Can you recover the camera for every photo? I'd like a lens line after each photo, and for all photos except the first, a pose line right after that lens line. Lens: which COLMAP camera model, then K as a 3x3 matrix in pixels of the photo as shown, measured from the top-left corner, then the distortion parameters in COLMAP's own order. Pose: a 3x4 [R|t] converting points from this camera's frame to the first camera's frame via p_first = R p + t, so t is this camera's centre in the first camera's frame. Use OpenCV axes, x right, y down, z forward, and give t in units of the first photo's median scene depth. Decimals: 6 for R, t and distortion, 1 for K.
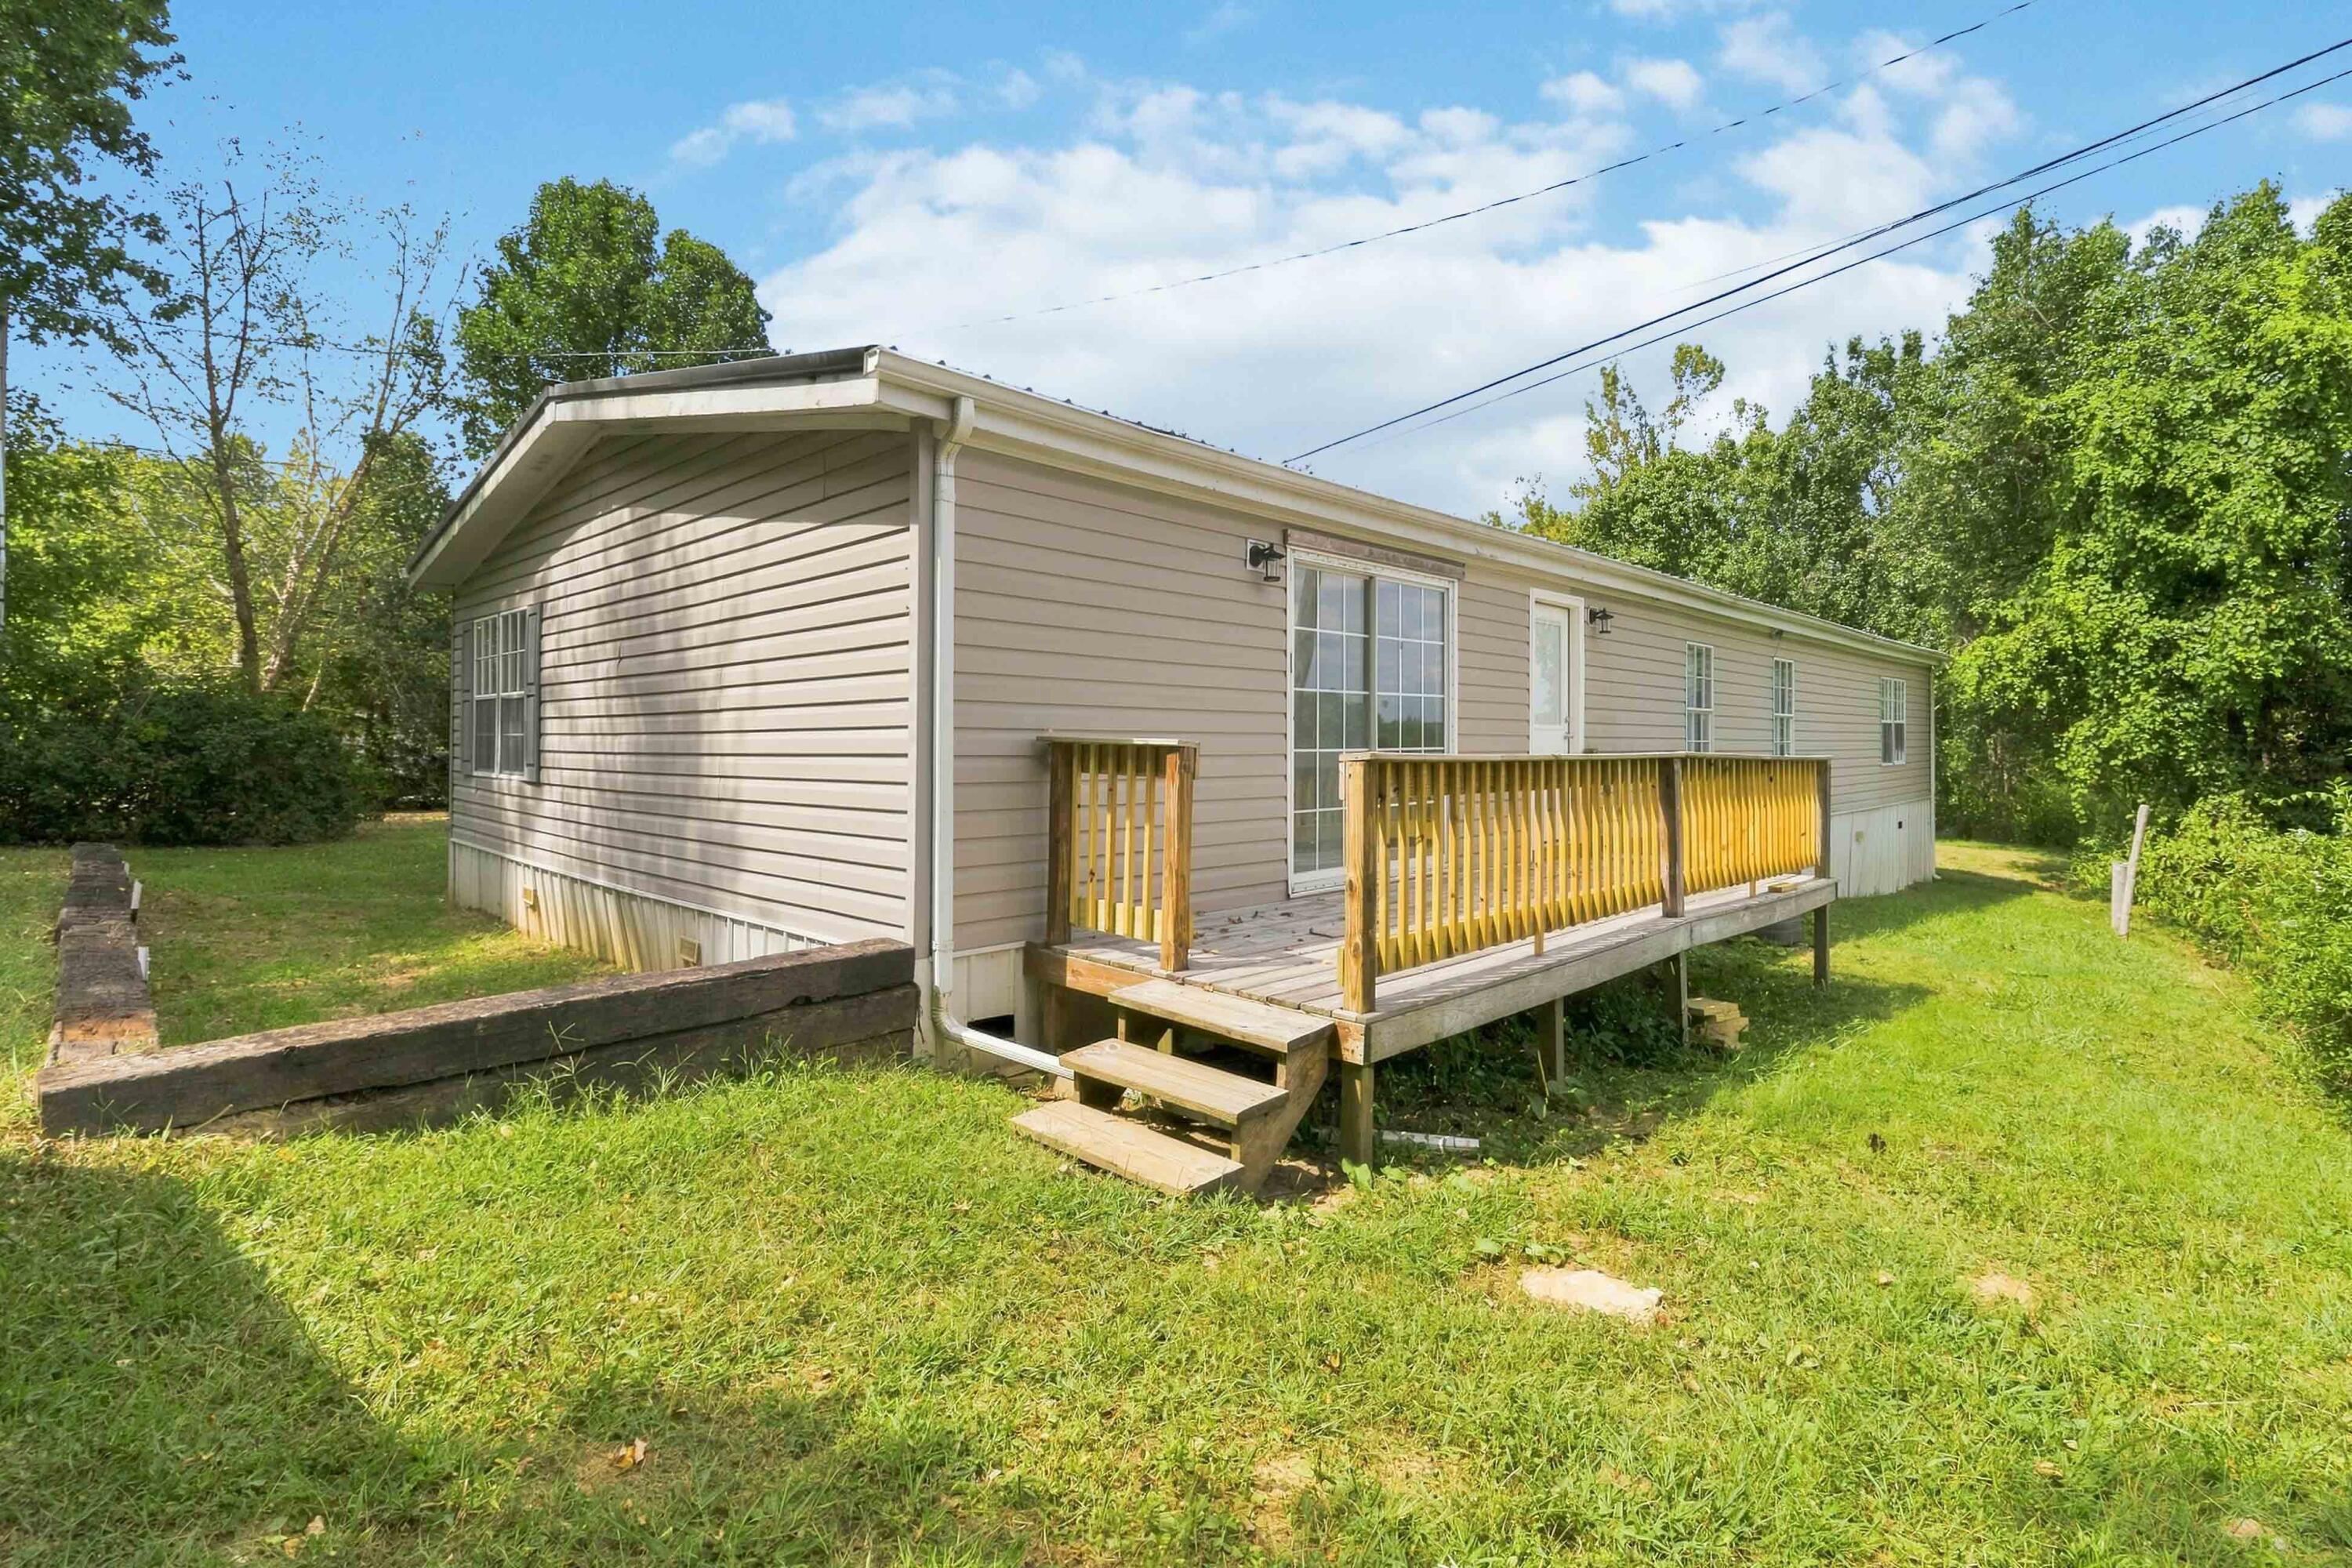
lens RADIAL K [[1103.9, 0, 1178.3], [0, 1103.9, 751.1], [0, 0, 1]] dist [-0.000767, -0.000161]
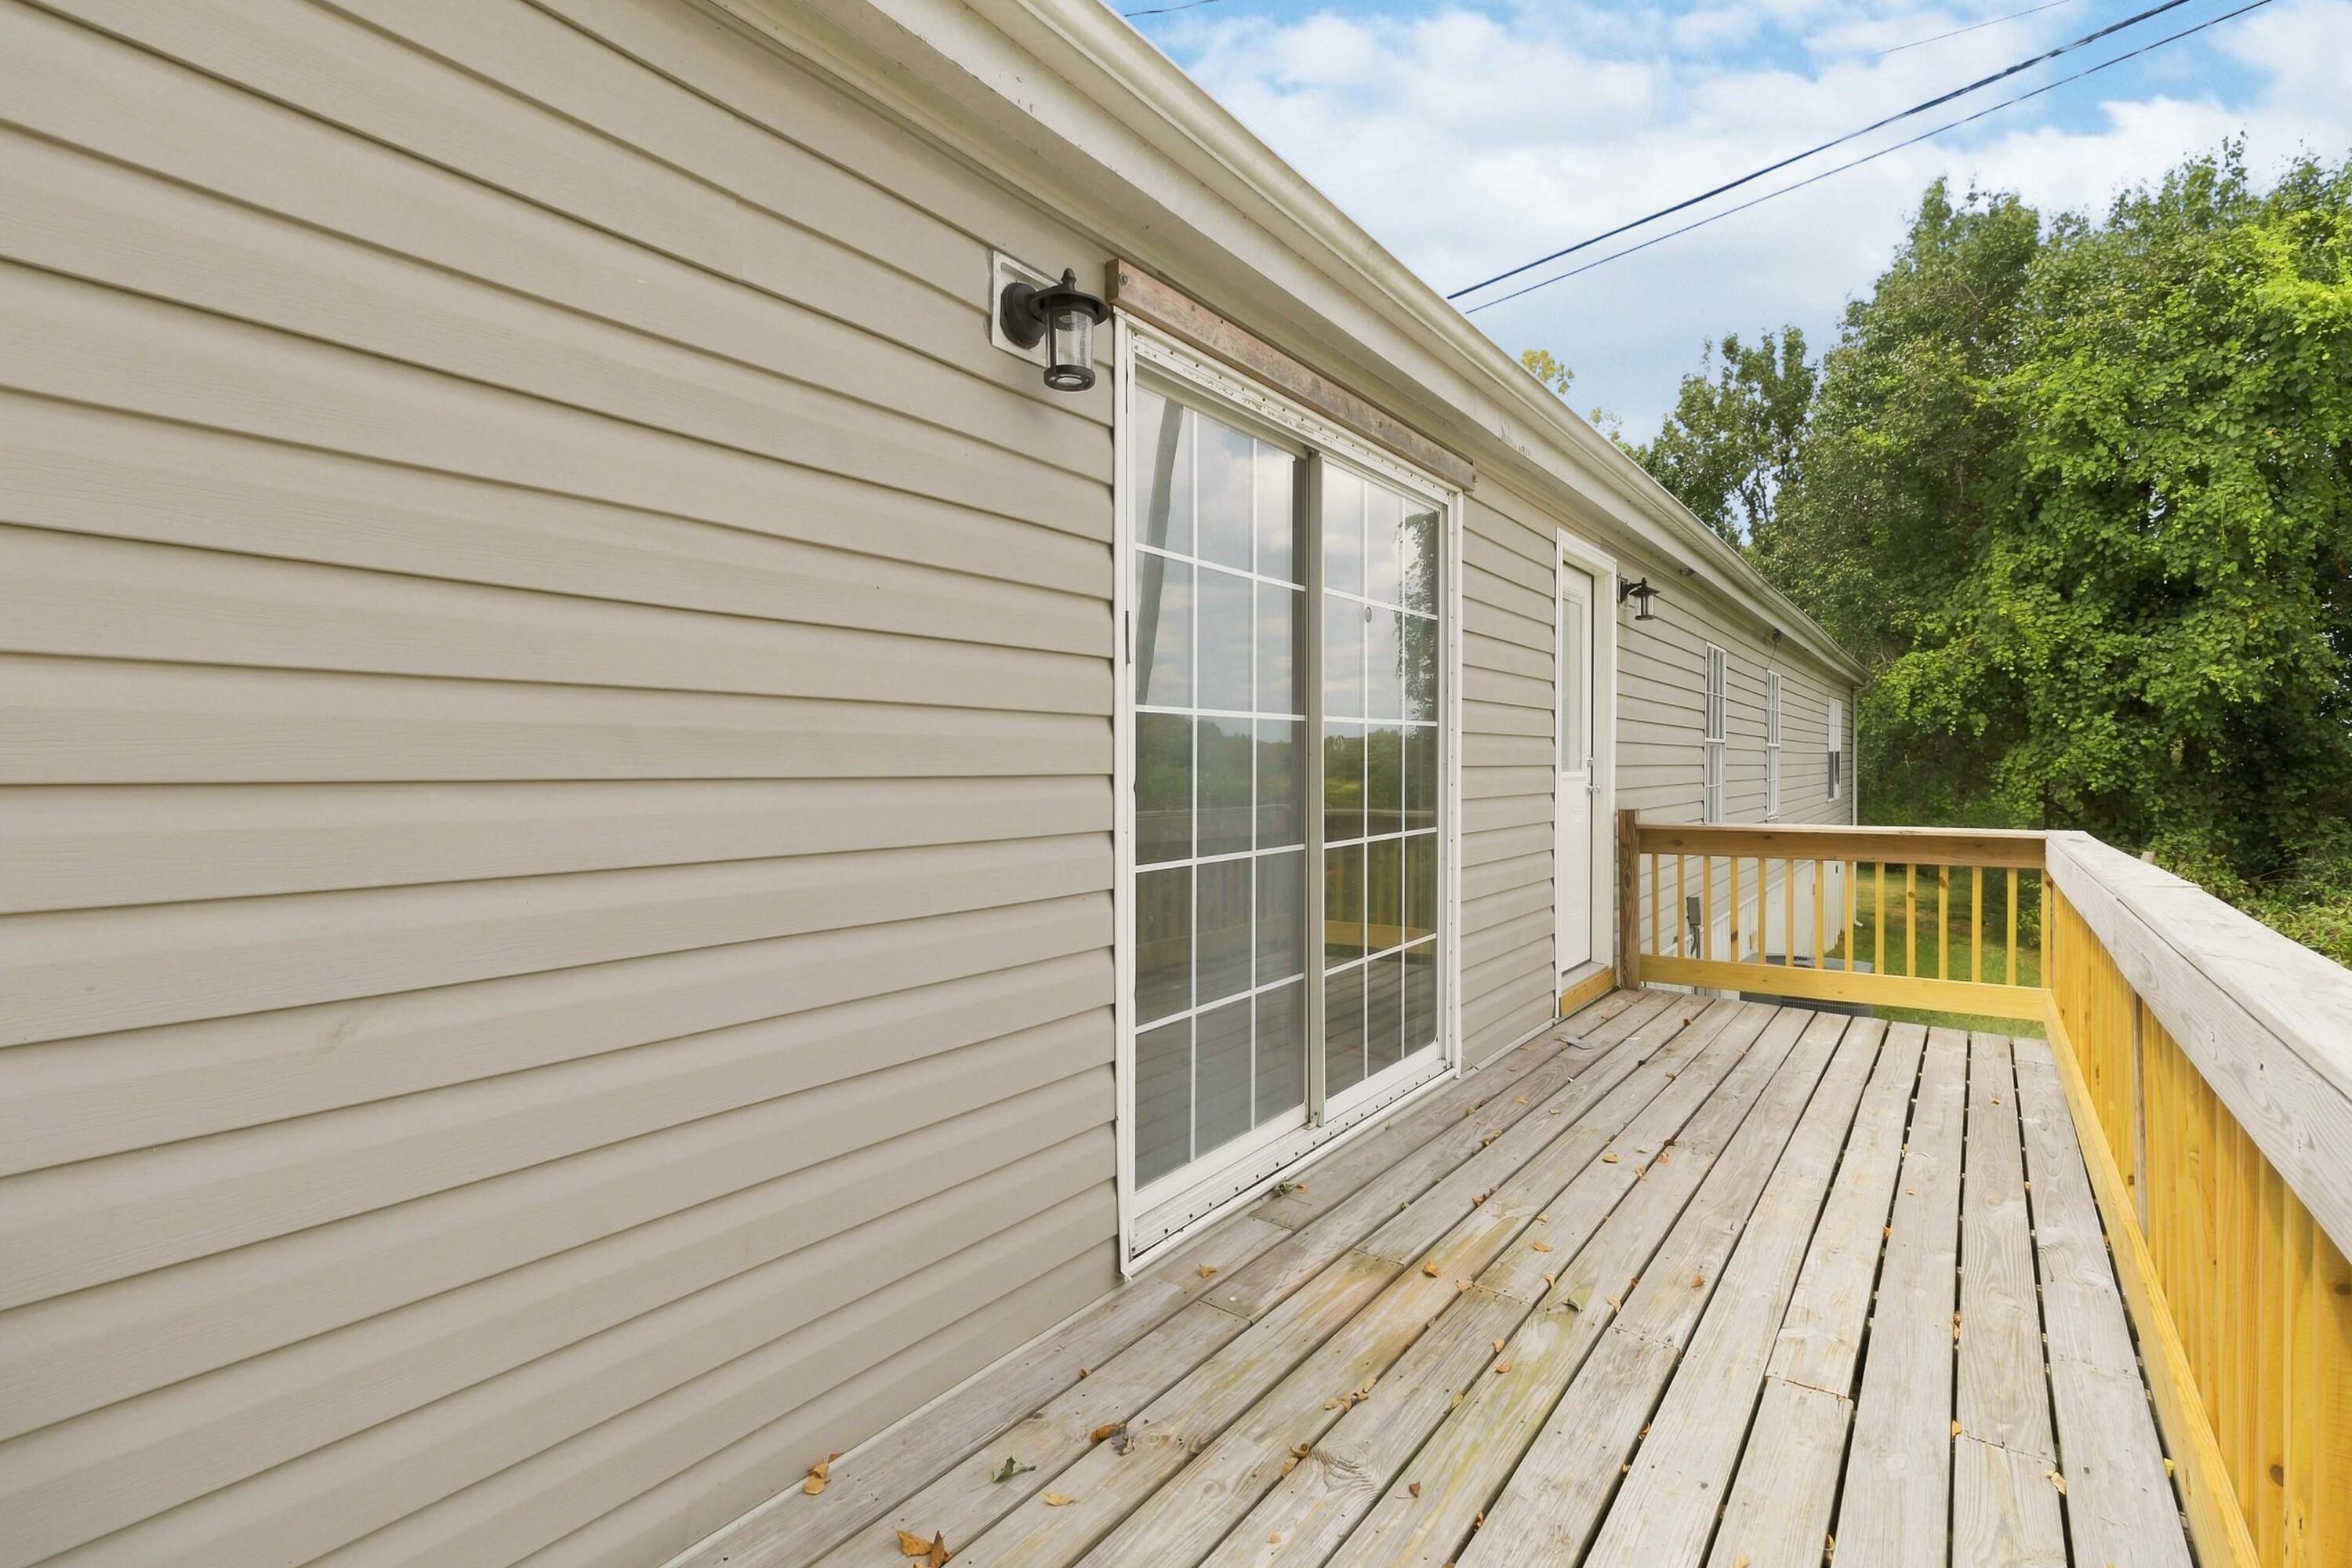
lens RADIAL K [[1103.9, 0, 1178.3], [0, 1103.9, 751.1], [0, 0, 1]] dist [-0.000767, -0.000161]
pose [[0.990027, 0.001400, 0.140873, 0.025946], [0.000674, 0.999892, -0.014674, -0.014203], [-0.140878, 0.014623, 0.989919, 0.245388]]
